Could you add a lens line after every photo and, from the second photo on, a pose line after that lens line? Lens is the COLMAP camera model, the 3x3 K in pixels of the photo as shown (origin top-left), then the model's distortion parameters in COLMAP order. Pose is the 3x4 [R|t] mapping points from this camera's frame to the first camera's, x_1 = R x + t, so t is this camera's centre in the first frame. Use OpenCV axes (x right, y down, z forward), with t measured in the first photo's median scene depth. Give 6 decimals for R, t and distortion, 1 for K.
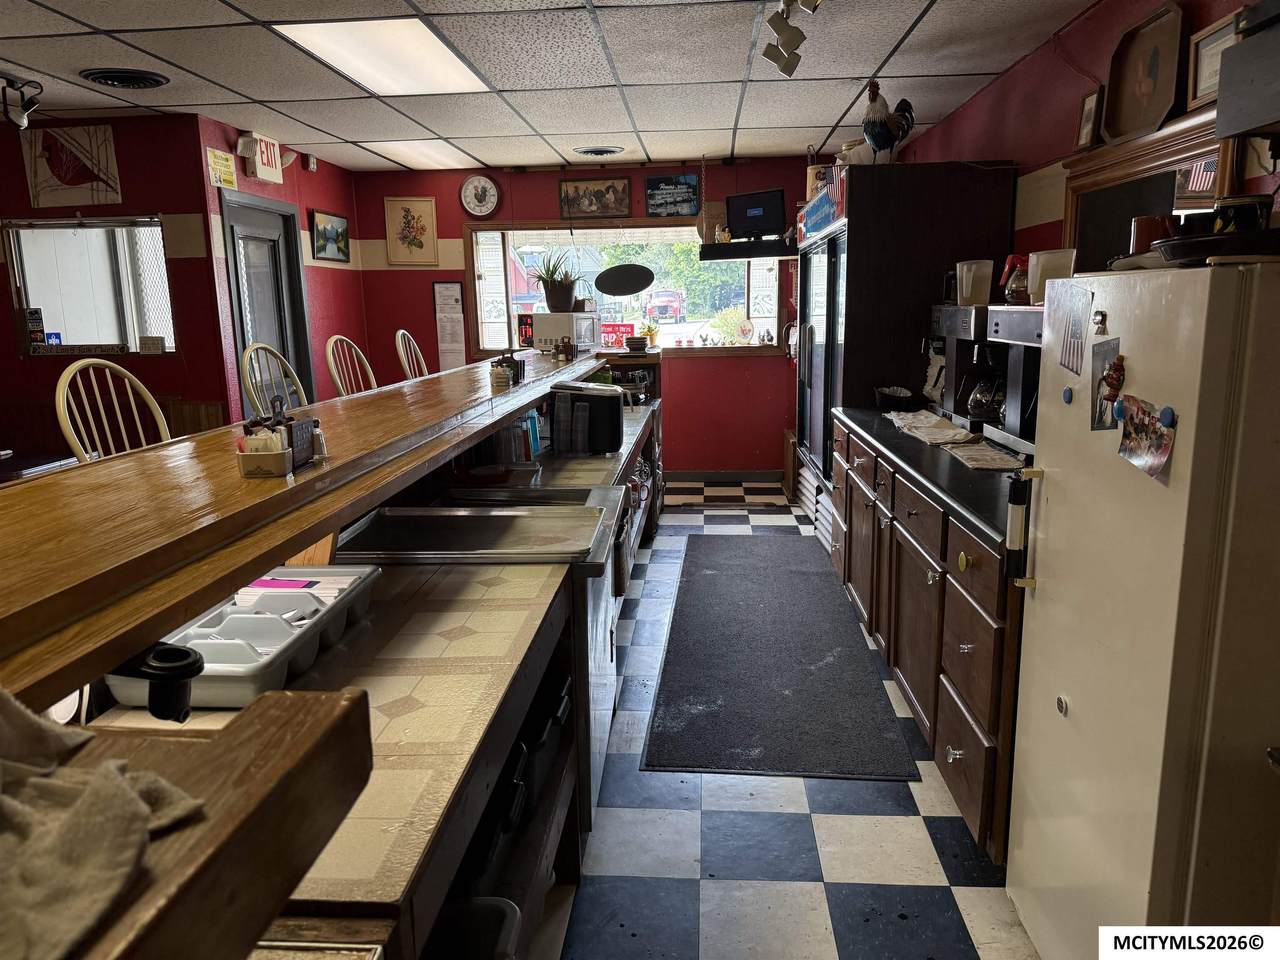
lens RADIAL K [[904.0, 0, 636.5], [0, 904.0, 495.8], [0, 0, 1]] dist [0.054532, -0.077500]
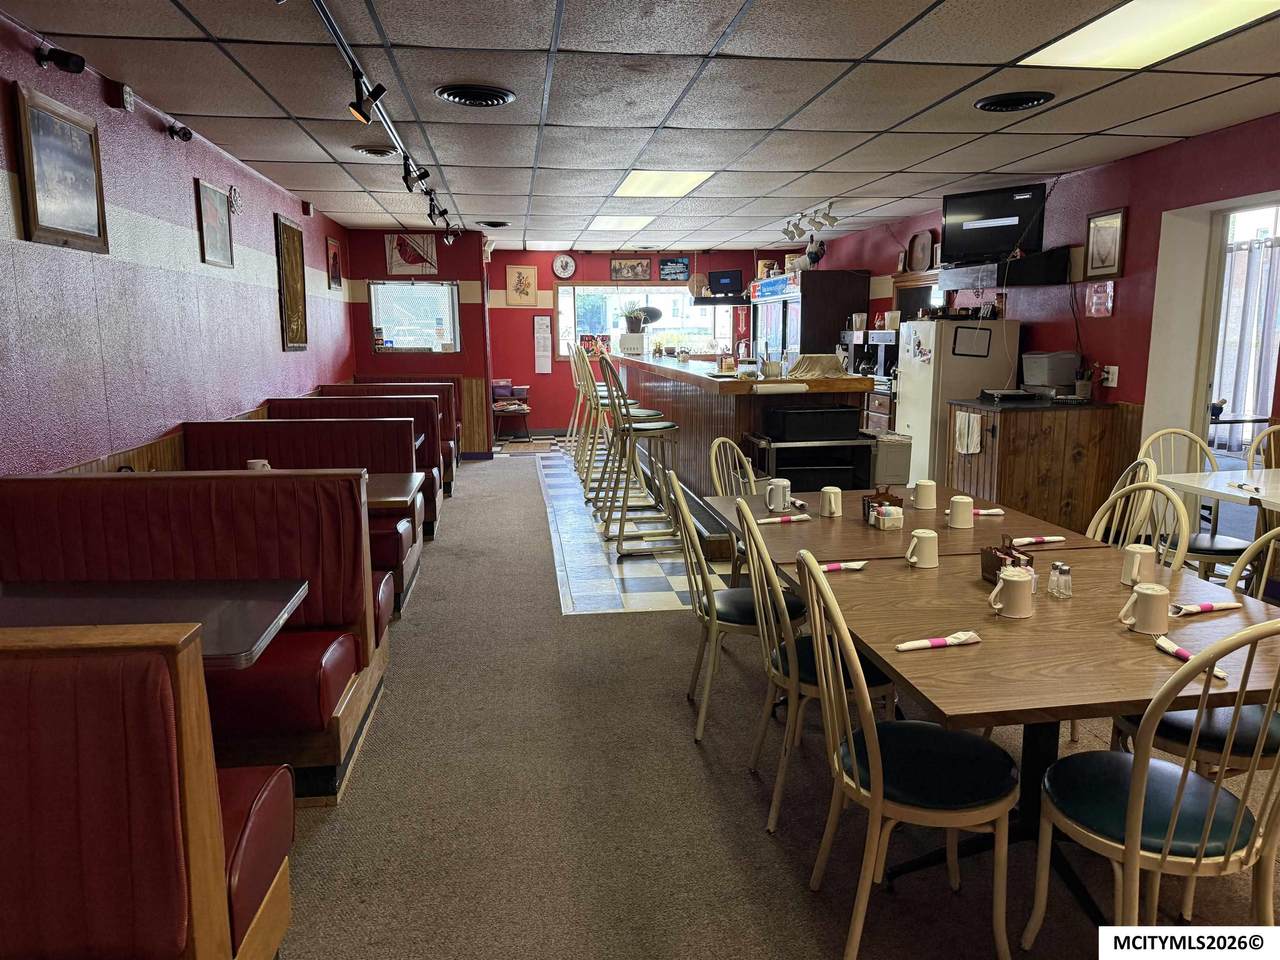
lens RADIAL K [[922.5, 0, 640.0], [0, 922.5, 480.0], [0, 0, 1]] dist [0.130014, -0.000975]
pose [[0.977412, -0.022264, 0.210167, -0.417202], [0.032657, 0.998402, -0.046110, 0.162384], [-0.208804, 0.051932, 0.976578, -0.737751]]
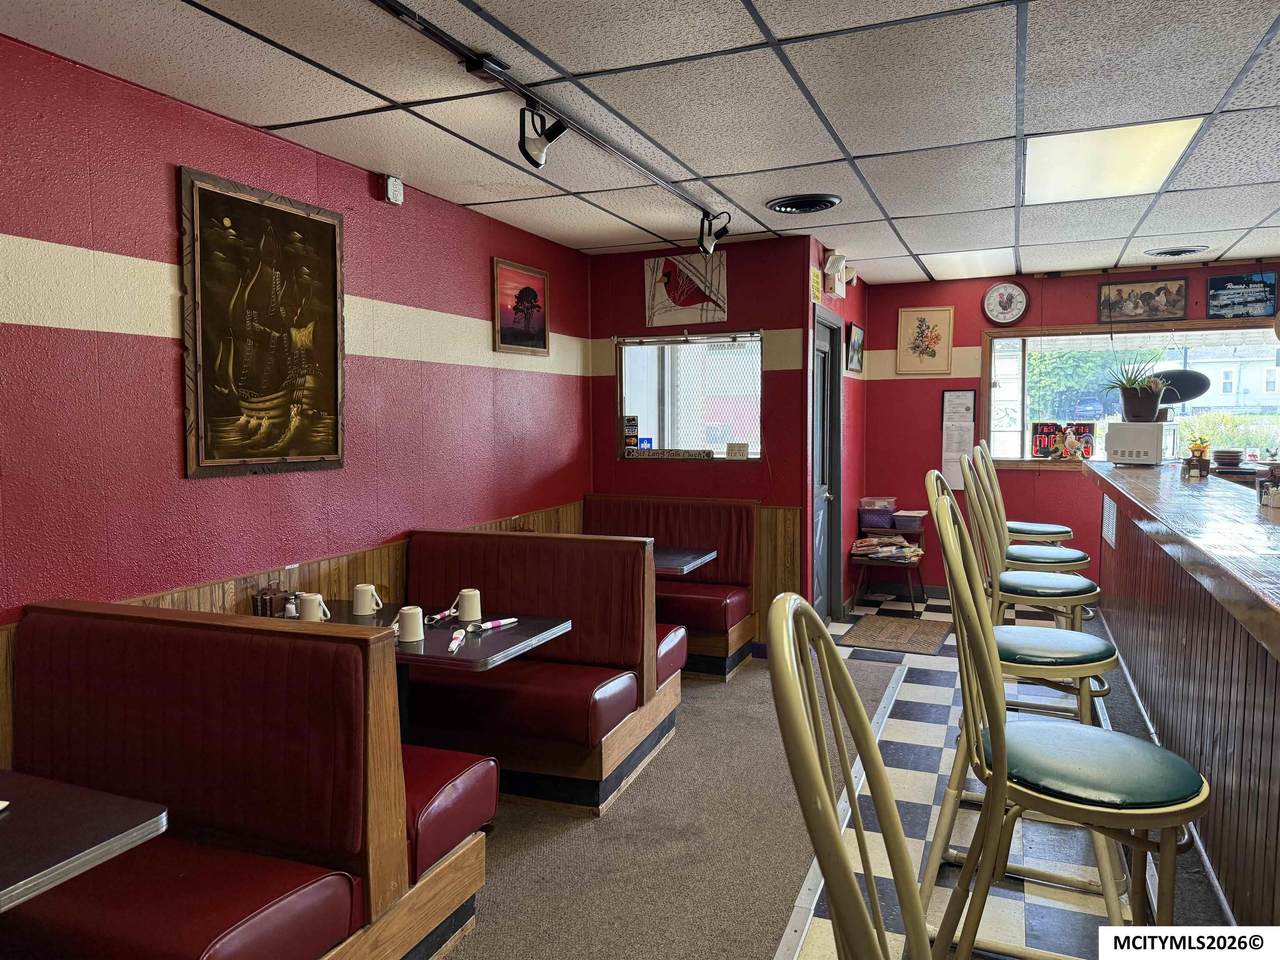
lens RADIAL K [[898.8, 0, 596.0], [0, 898.8, 485.0], [0, 0, 1]] dist [0.000086, -0.025012]
pose [[0.935424, 0.033624, -0.351926, -0.240577], [-0.077102, 0.990907, -0.110266, 0.000496], [0.345018, 0.130279, 0.929511, -0.011684]]
